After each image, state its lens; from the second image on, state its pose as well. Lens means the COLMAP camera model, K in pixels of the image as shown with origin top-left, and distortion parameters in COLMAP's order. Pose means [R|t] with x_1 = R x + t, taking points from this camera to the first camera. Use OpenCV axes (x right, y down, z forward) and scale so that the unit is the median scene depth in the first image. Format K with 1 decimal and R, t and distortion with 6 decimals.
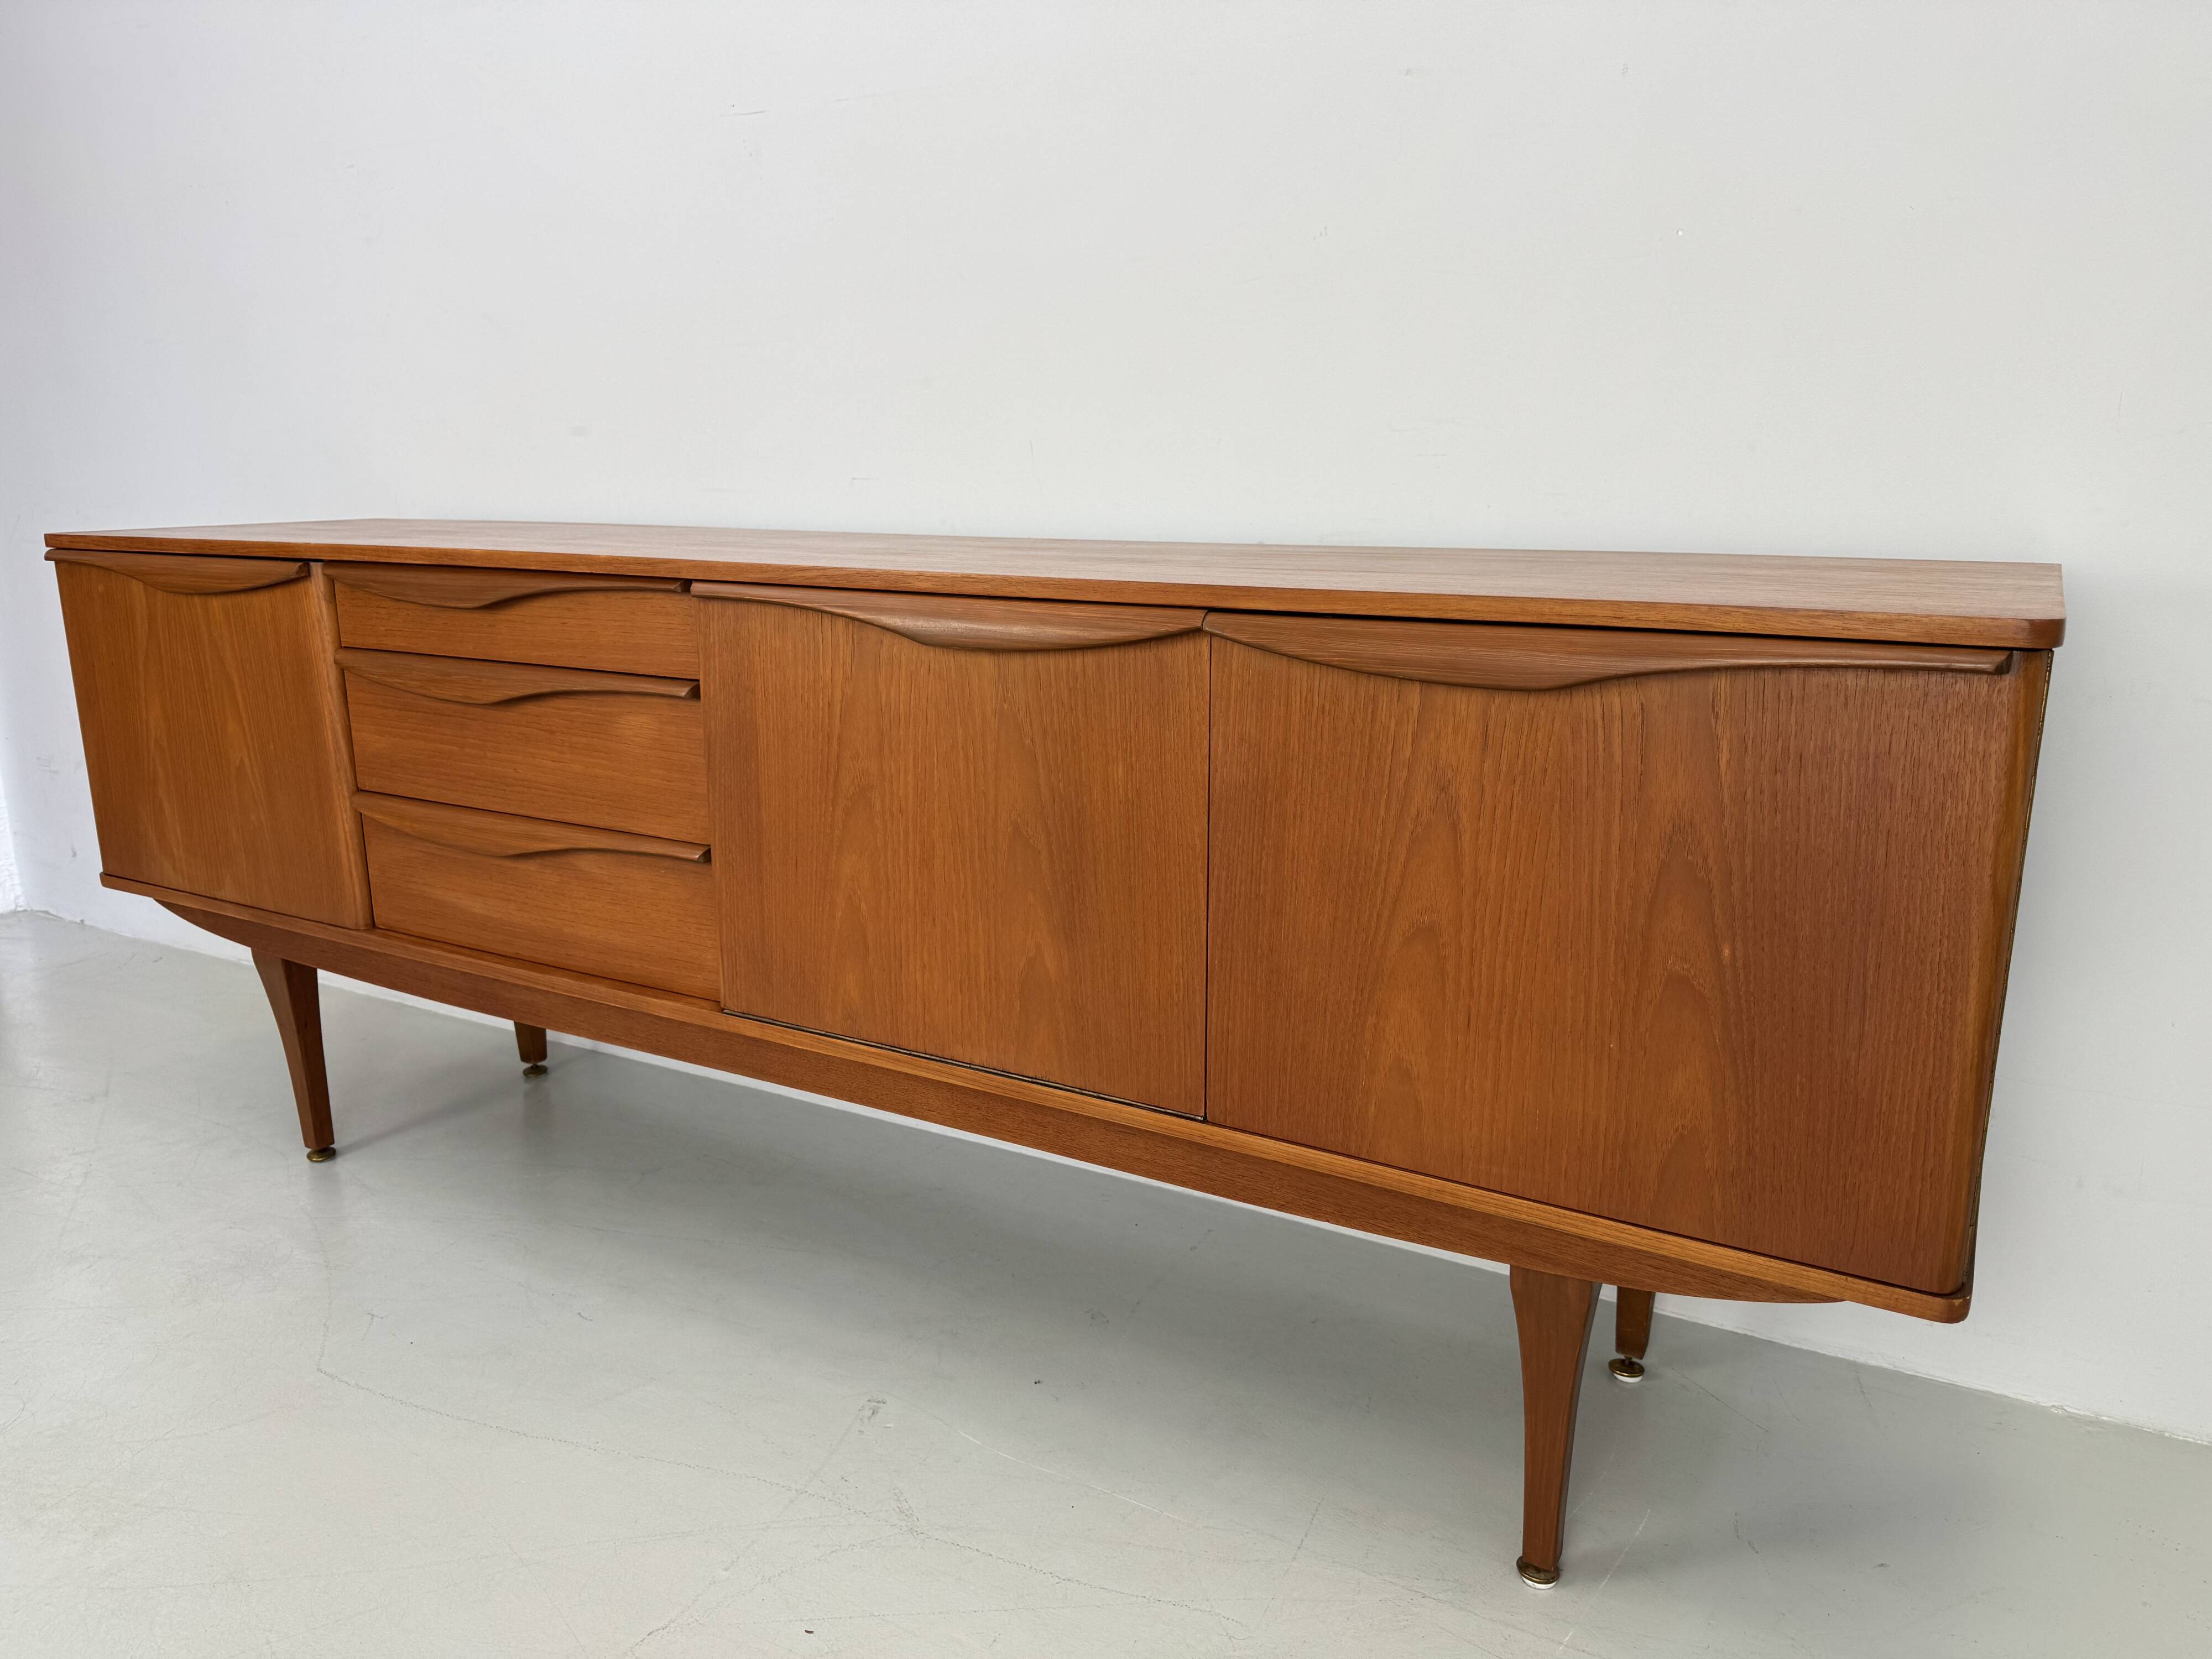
lens RADIAL K [[1542.2, 0, 1113.0], [0, 1542.2, 834.3], [0, 0, 1]] dist [0.060768, -0.050476]
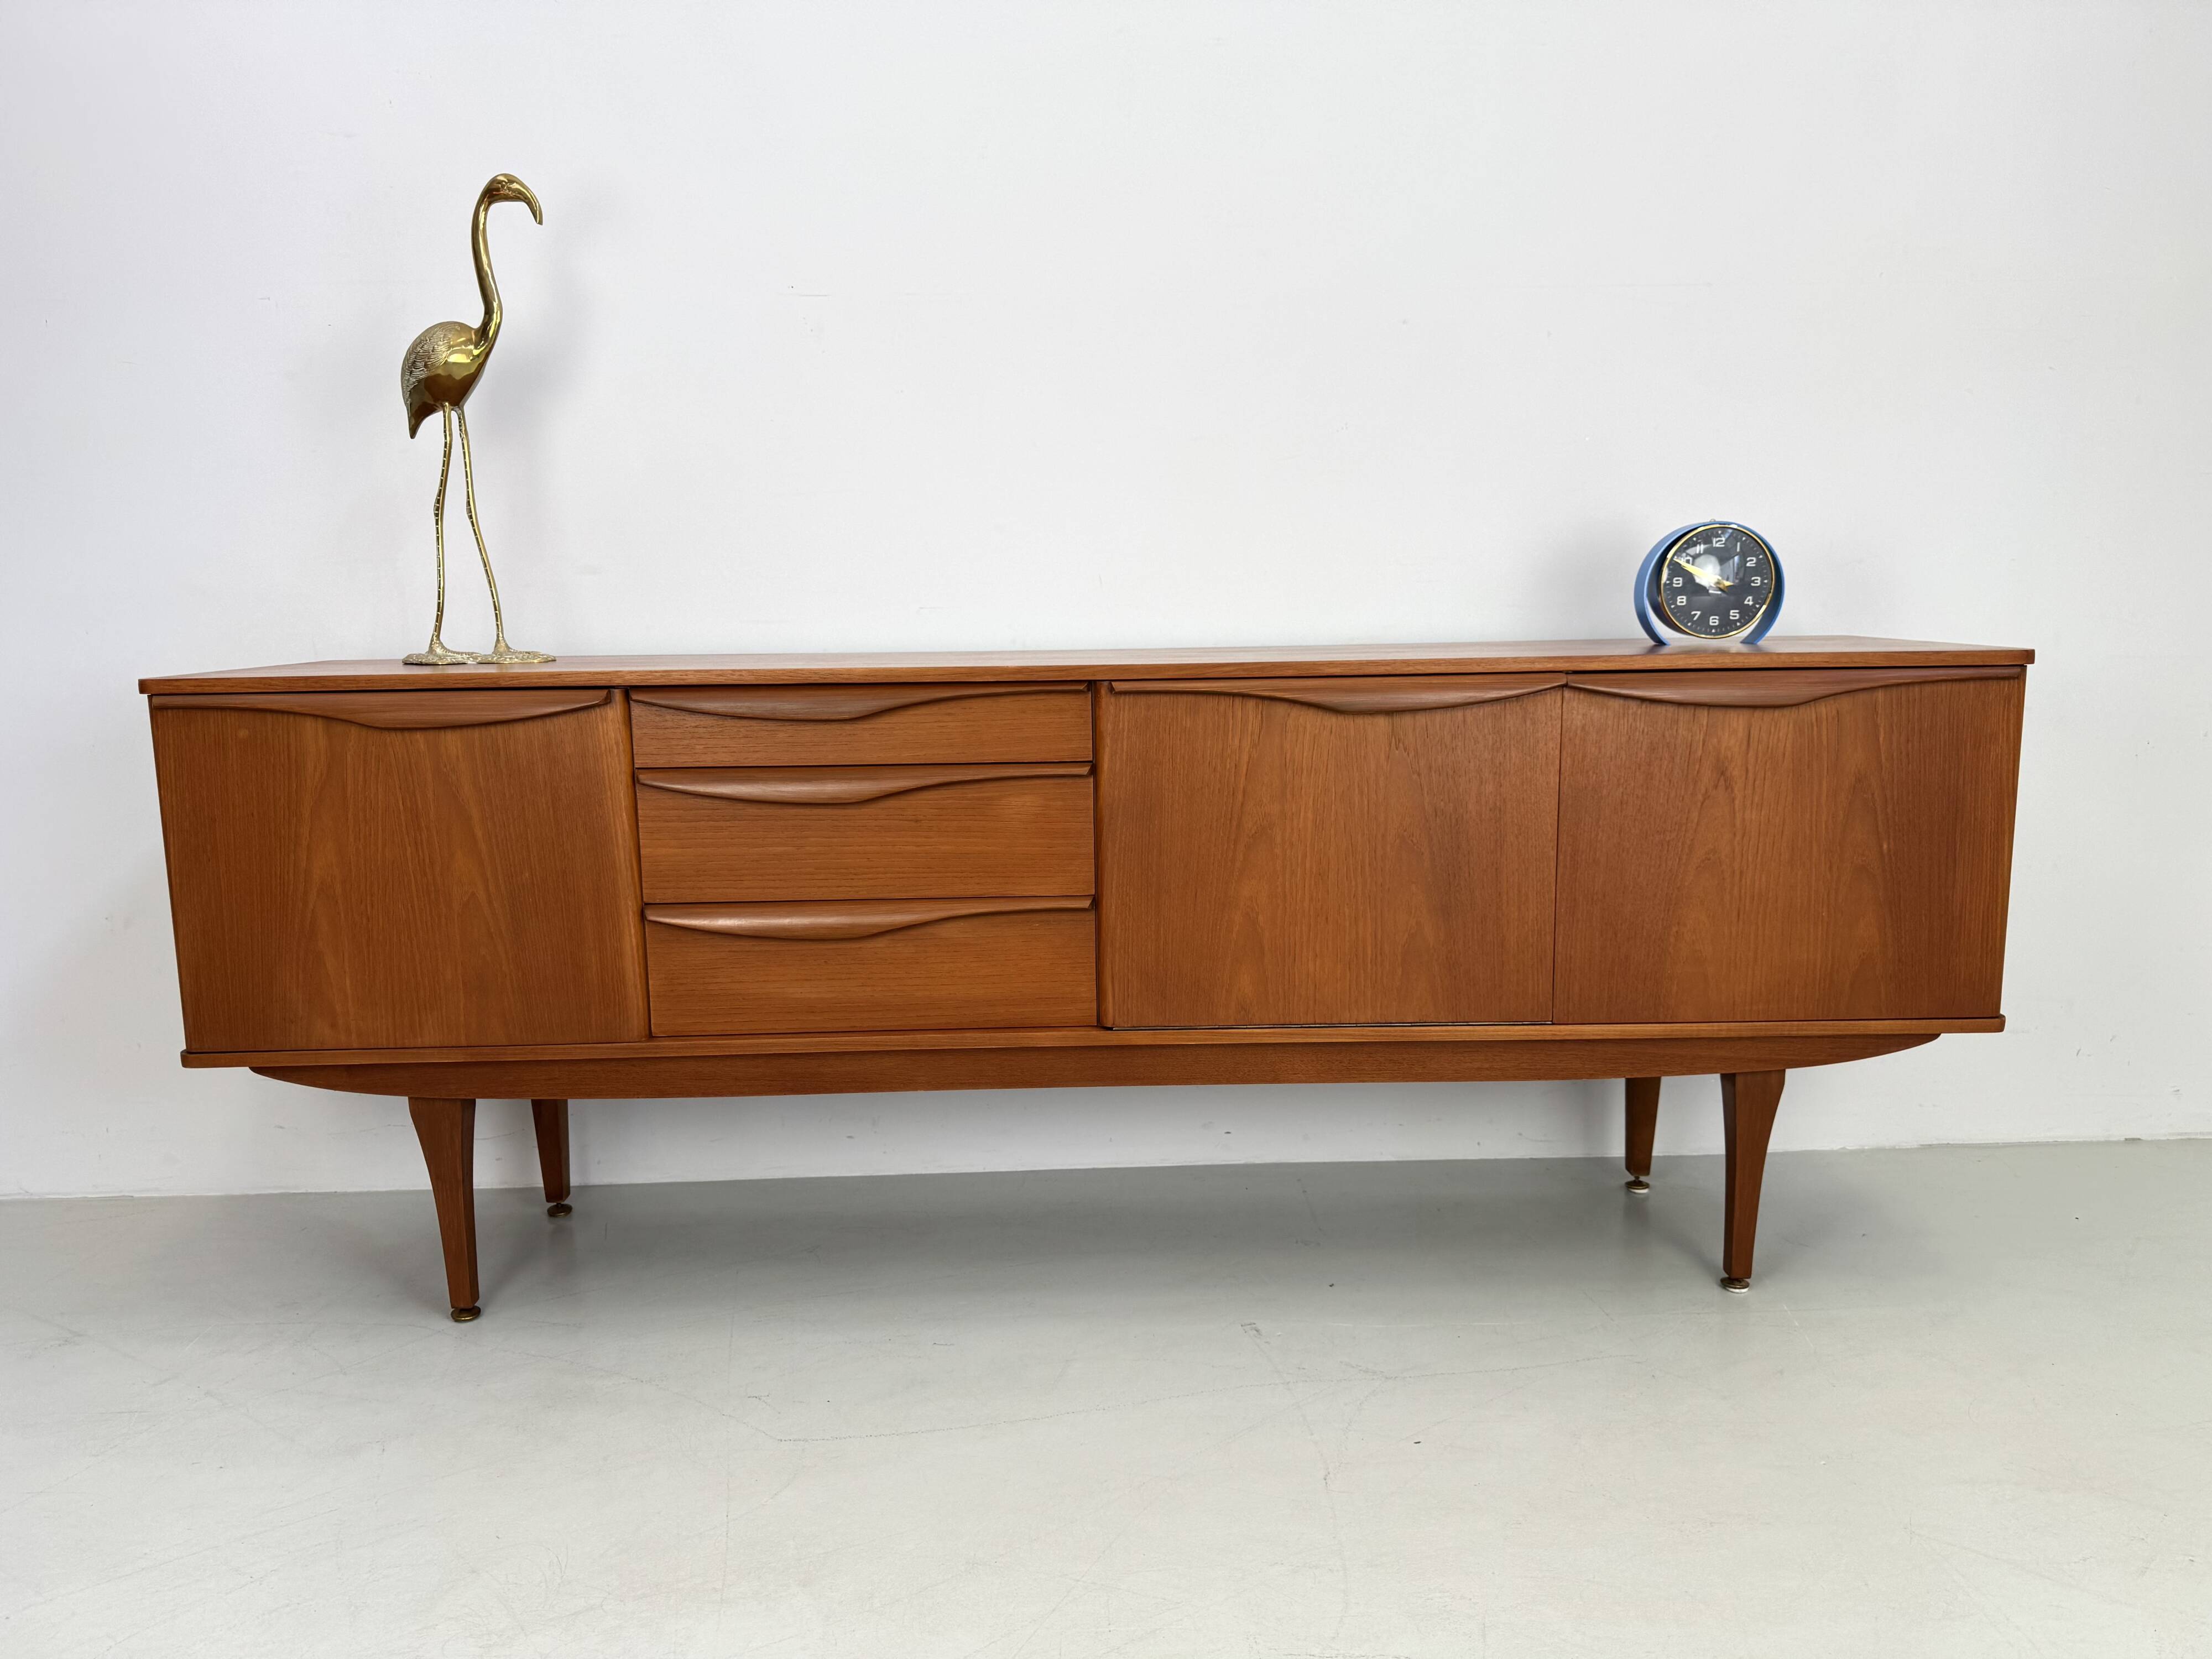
lens RADIAL K [[1558.6, 0, 1106.9], [0, 1558.6, 840.3], [0, 0, 1]] dist [0.067608, -0.093273]
pose [[0.859126, -0.092076, 0.503414, -0.989358], [0.133806, 0.989878, -0.047302, 0.027285], [-0.493963, 0.107998, 0.862750, -0.083301]]
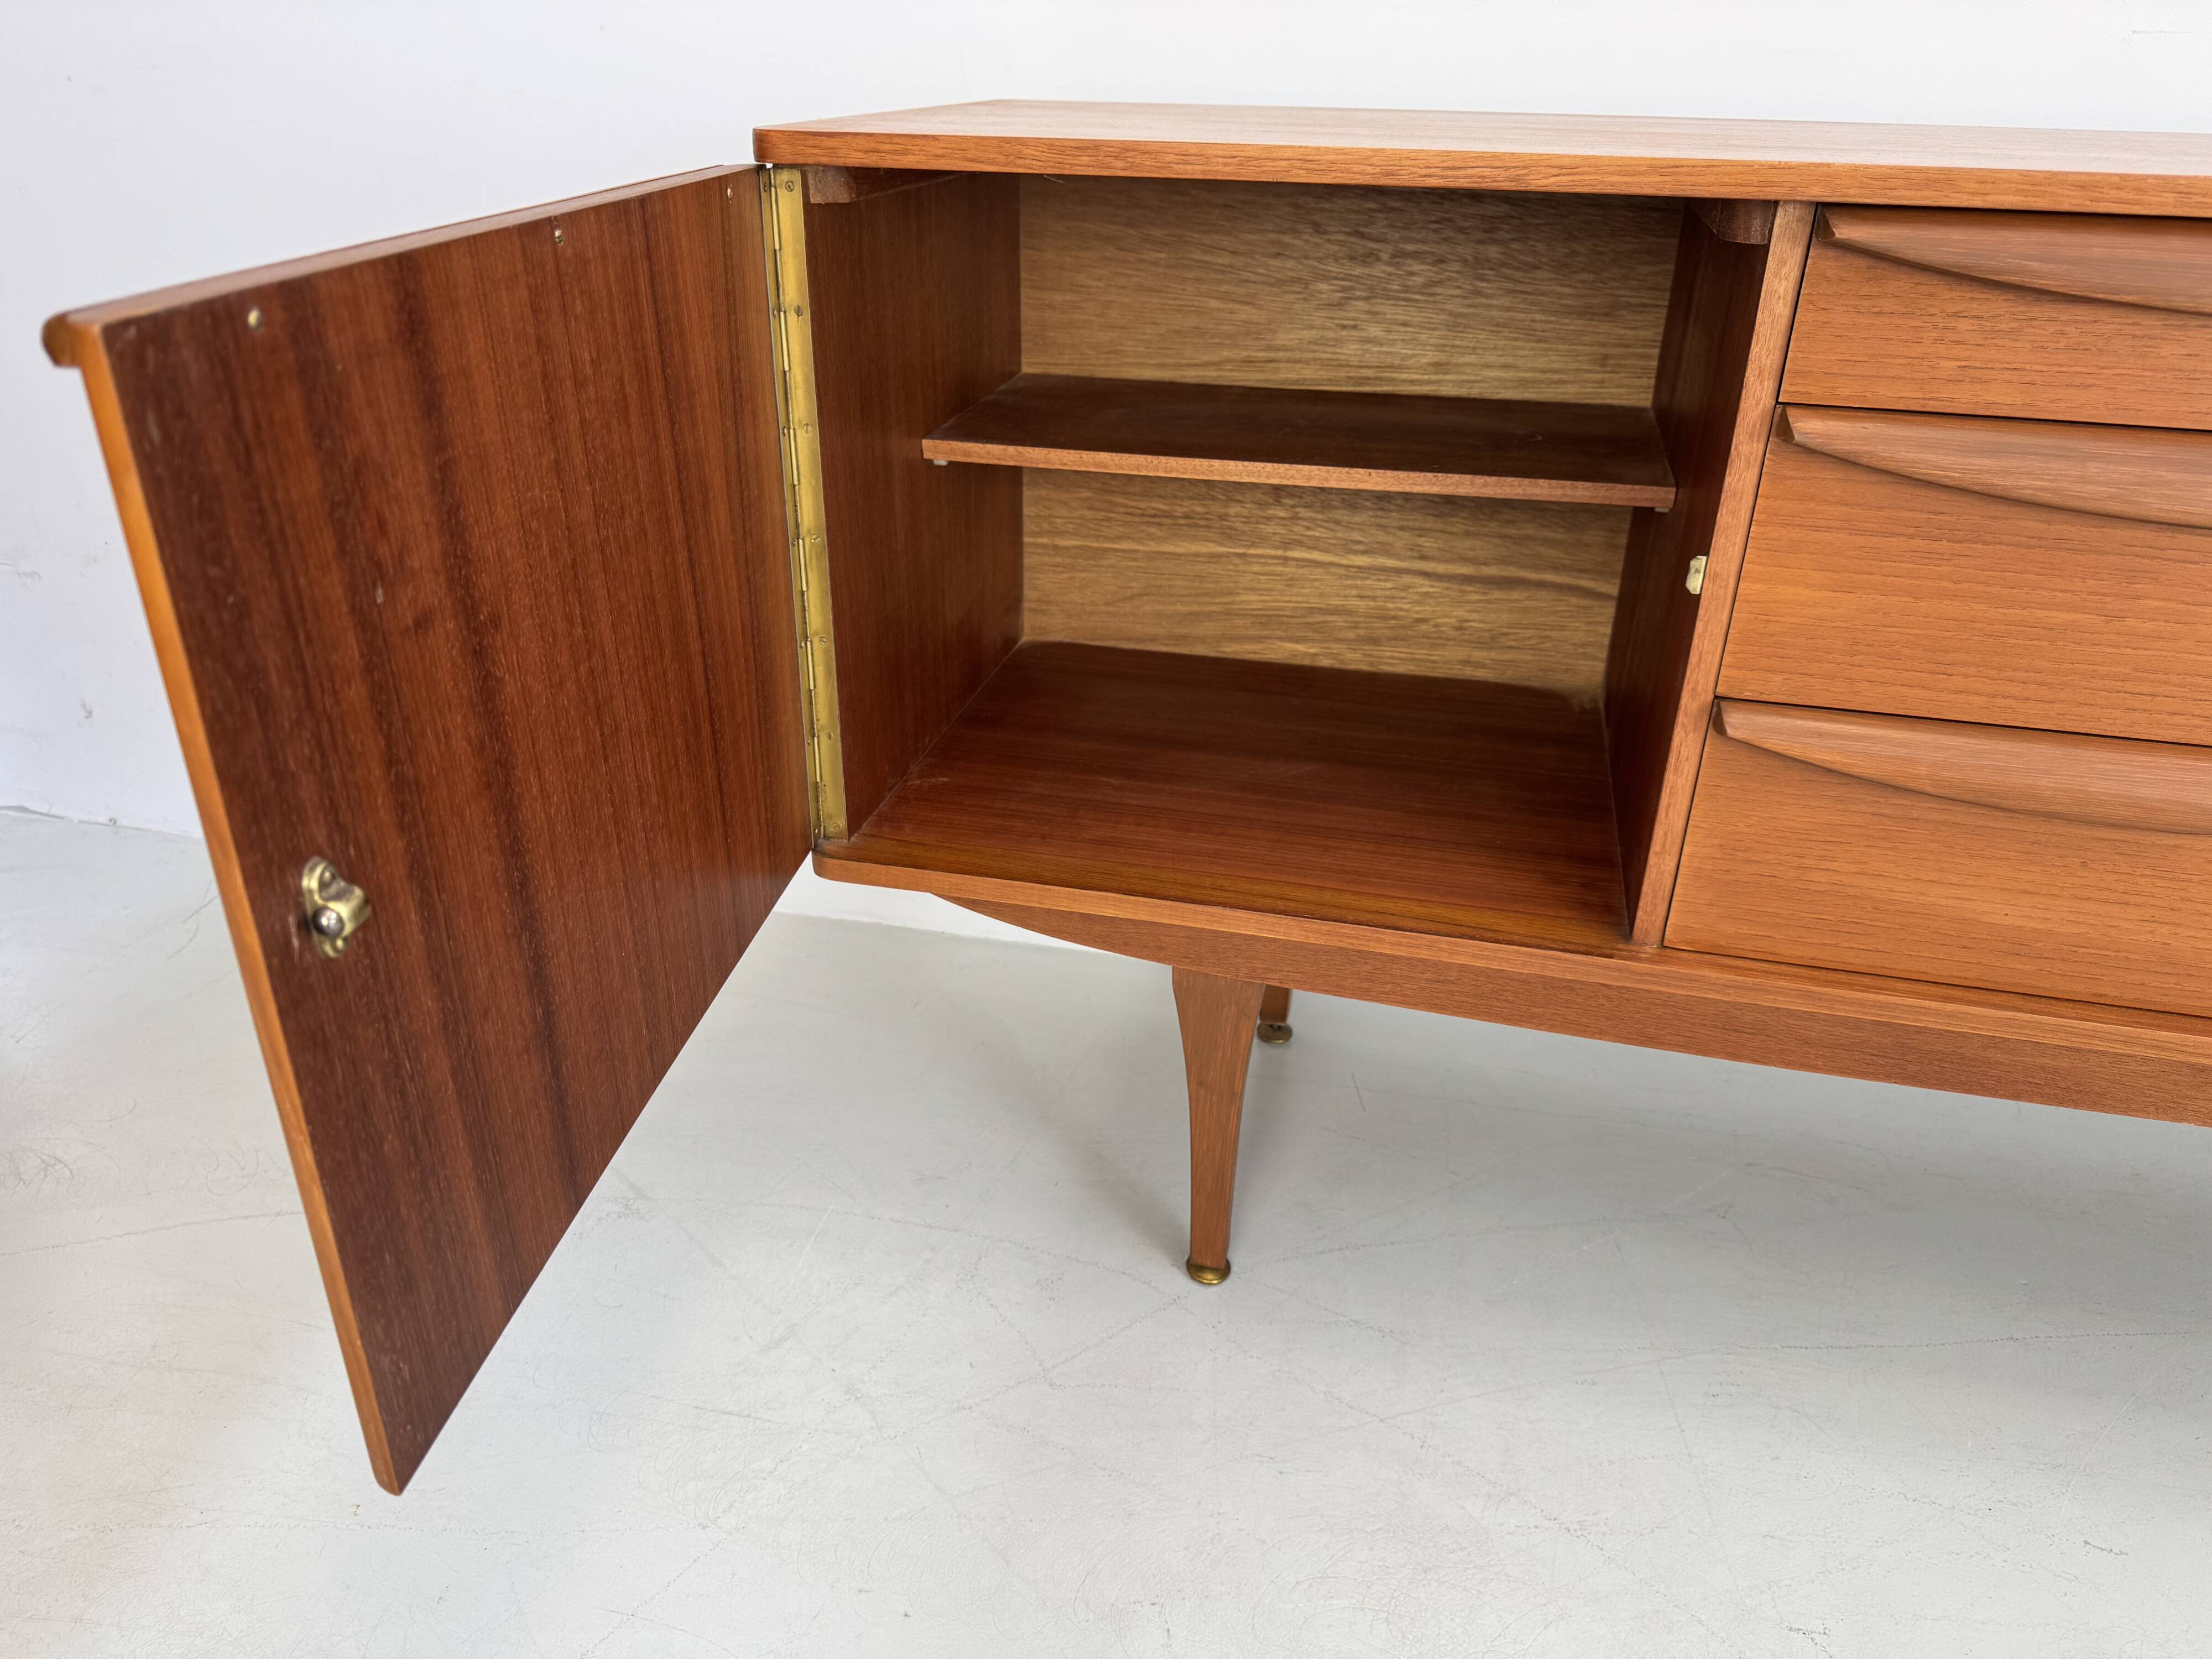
lens RADIAL K [[1552.3, 0, 1111.4], [0, 1552.3, 836.5], [0, 0, 1]] dist [-0.013368, 0.008949]
pose [[0.957444, -0.110065, 0.266807, -1.070286], [0.044850, 0.969939, 0.239180, -0.148971], [-0.285112, -0.217036, 0.933599, 0.785222]]
